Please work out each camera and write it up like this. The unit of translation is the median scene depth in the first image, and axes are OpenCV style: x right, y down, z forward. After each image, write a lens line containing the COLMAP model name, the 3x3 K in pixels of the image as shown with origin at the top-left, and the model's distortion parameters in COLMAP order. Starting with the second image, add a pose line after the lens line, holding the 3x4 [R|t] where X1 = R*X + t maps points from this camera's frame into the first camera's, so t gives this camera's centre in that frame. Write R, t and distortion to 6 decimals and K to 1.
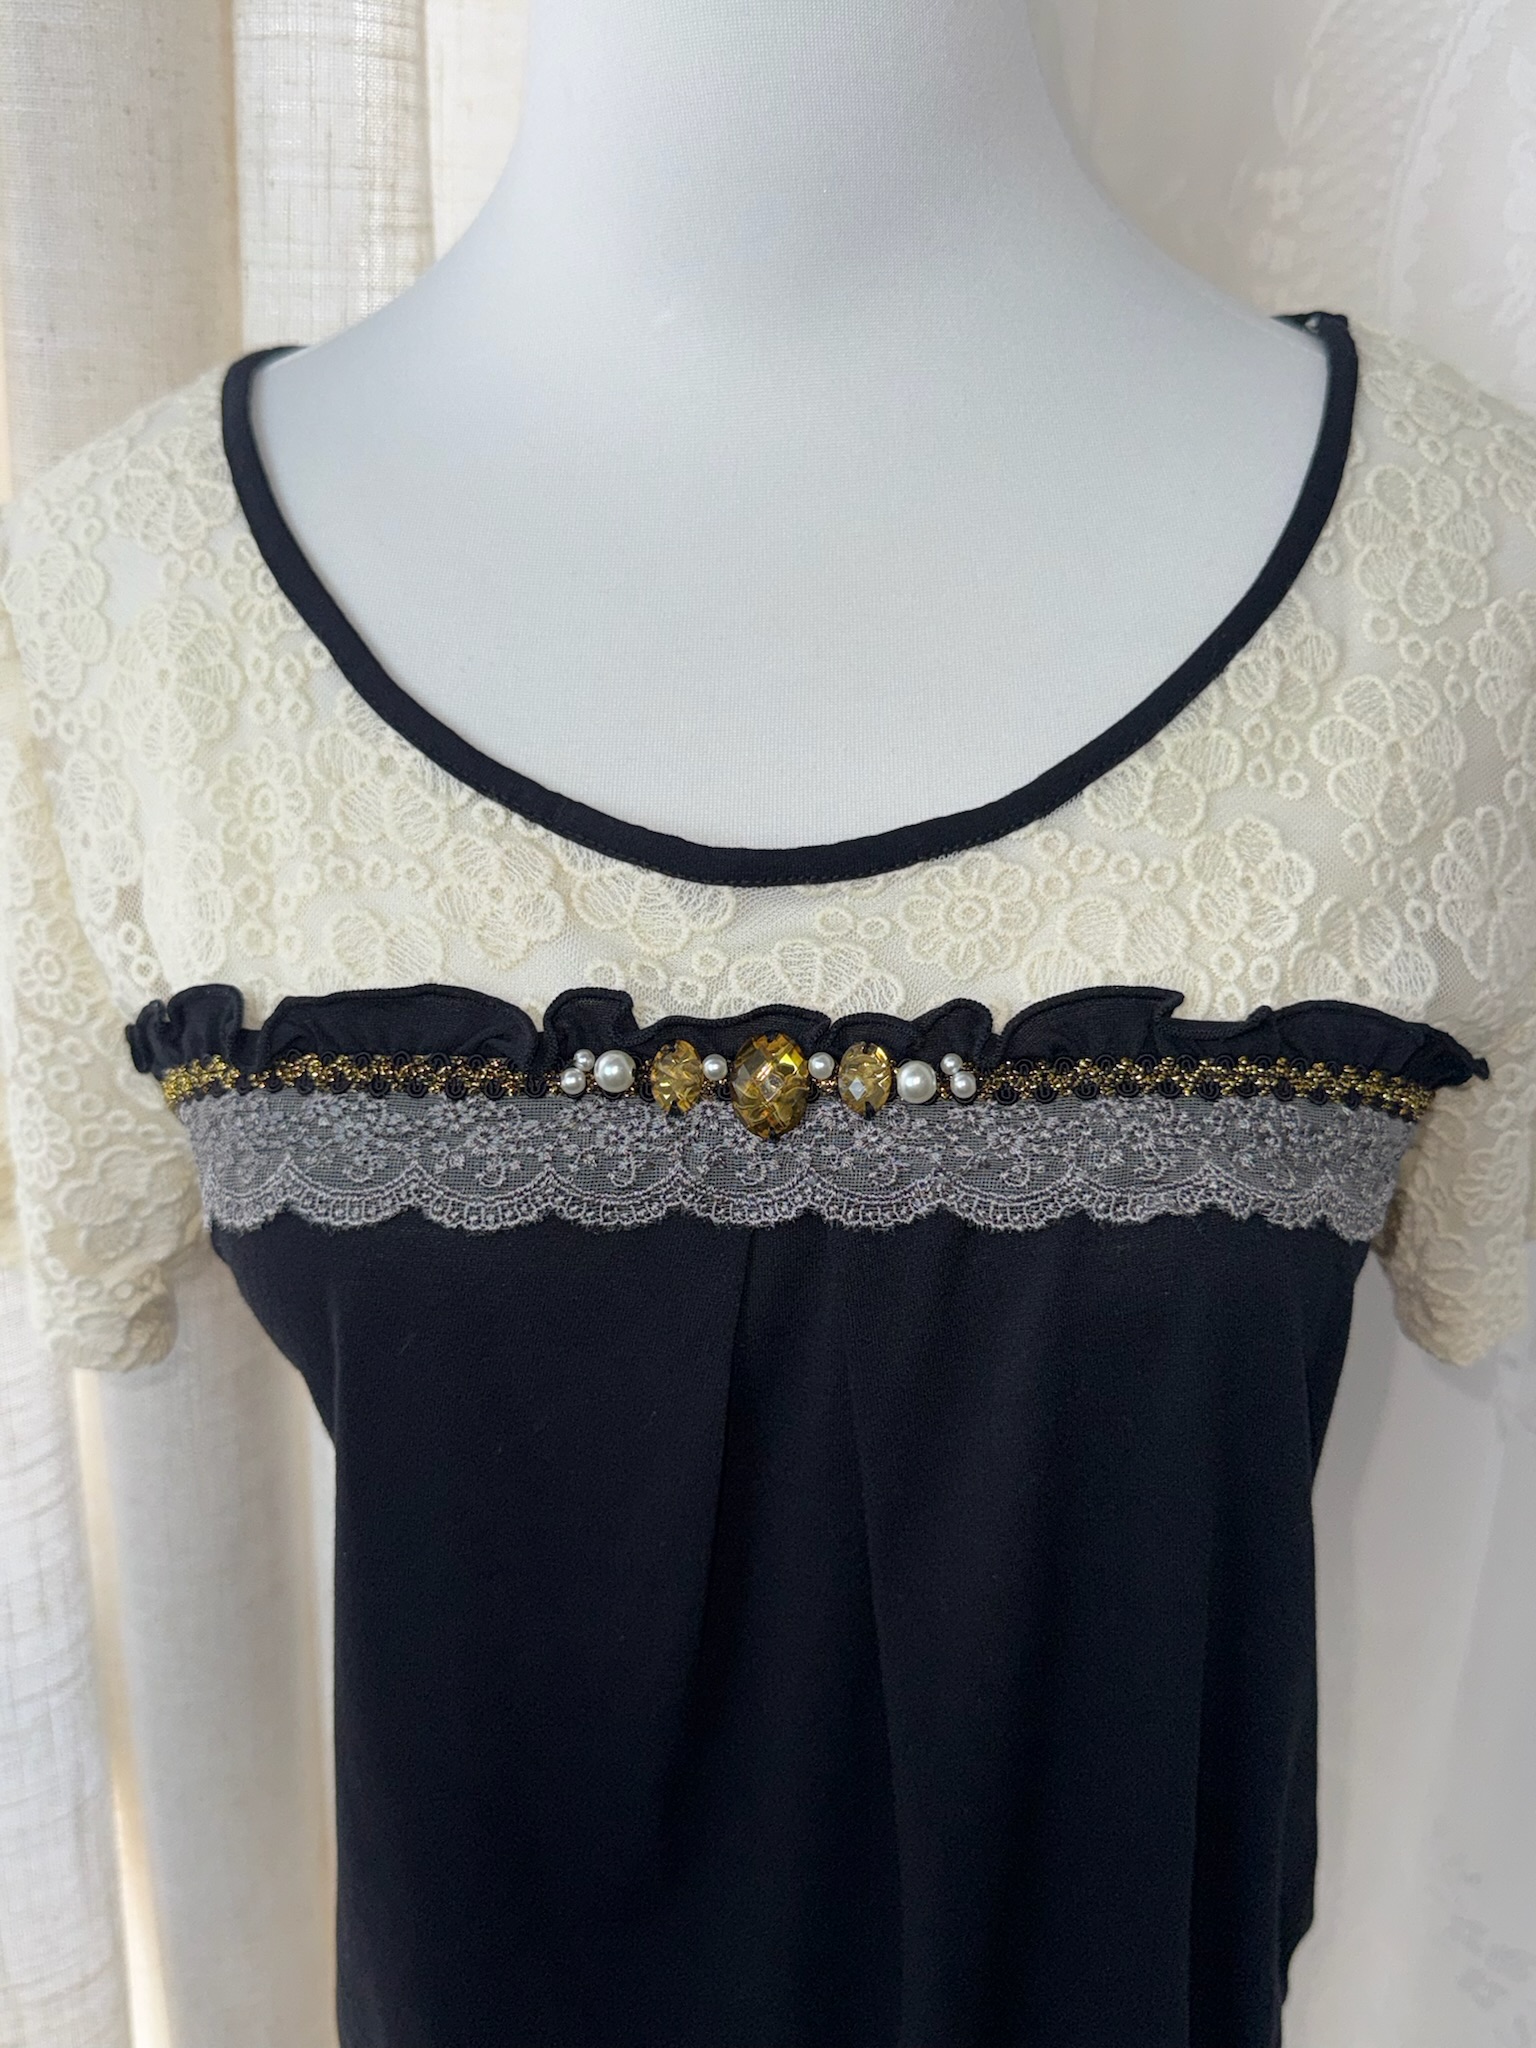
lens RADIAL K [[1991.6, 0, 768.0], [0, 1991.6, 1024.0], [0, 0, 1]] dist [0.185090, -0.575056]
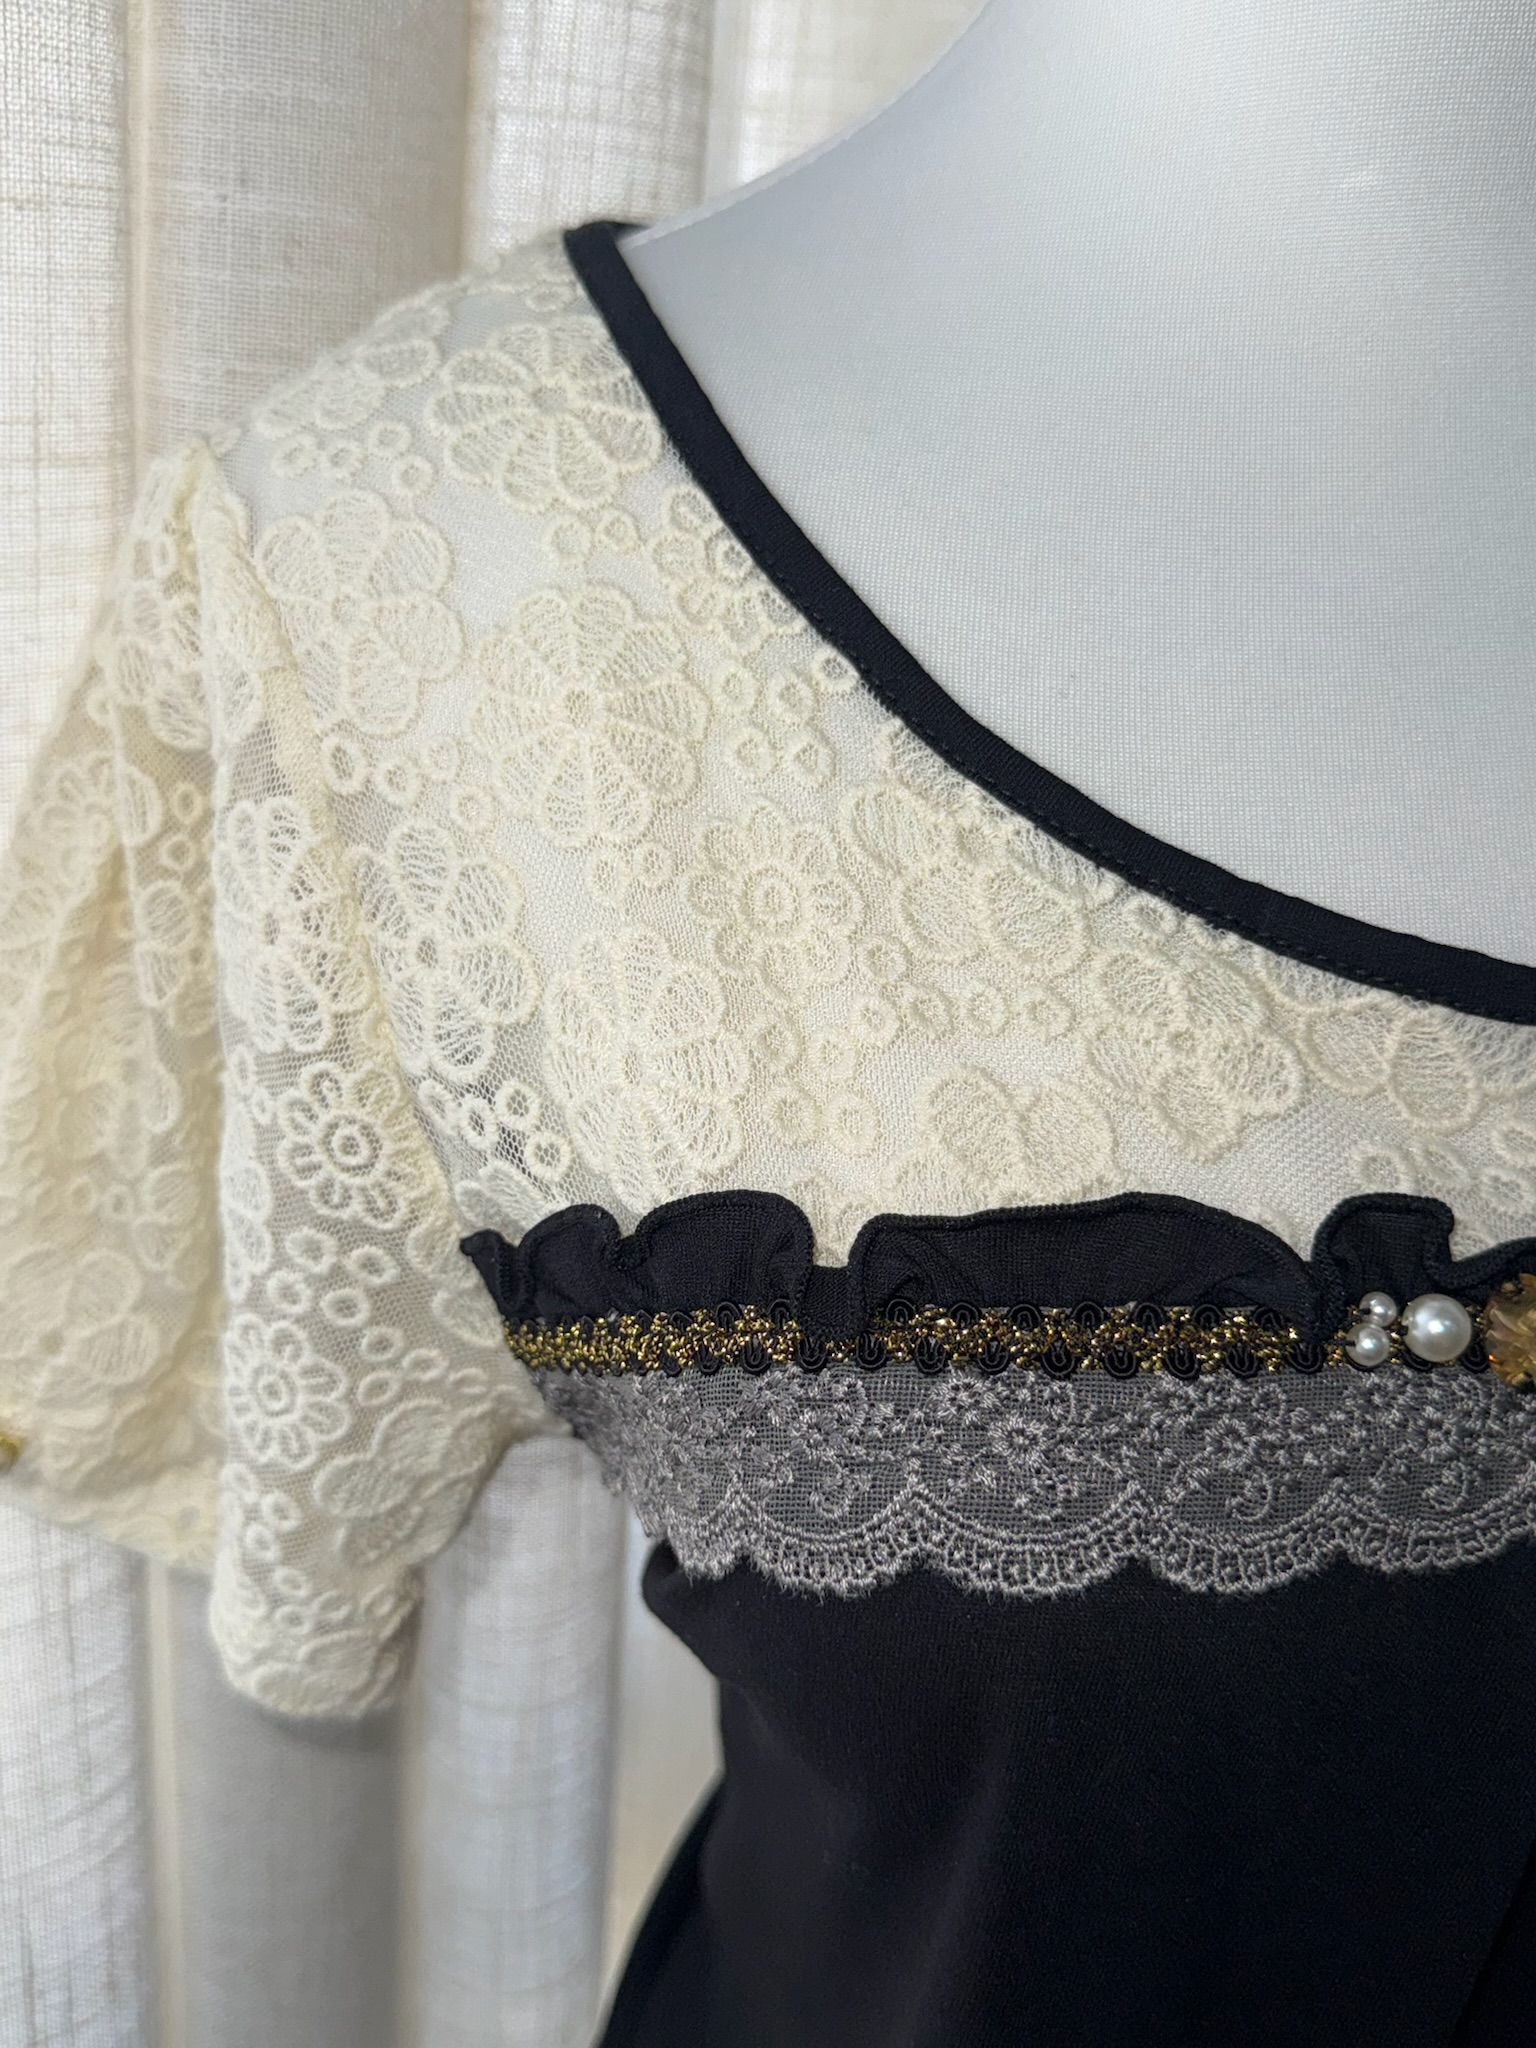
lens RADIAL K [[2026.4, 0, 766.6], [0, 2026.4, 999.8], [0, 0, 1]] dist [0.195276, -0.594328]
pose [[0.986769, -0.015123, 0.161425, -0.346498], [0.017673, 0.999741, -0.014371, -0.066165], [-0.161166, 0.017034, 0.986780, 0.345128]]
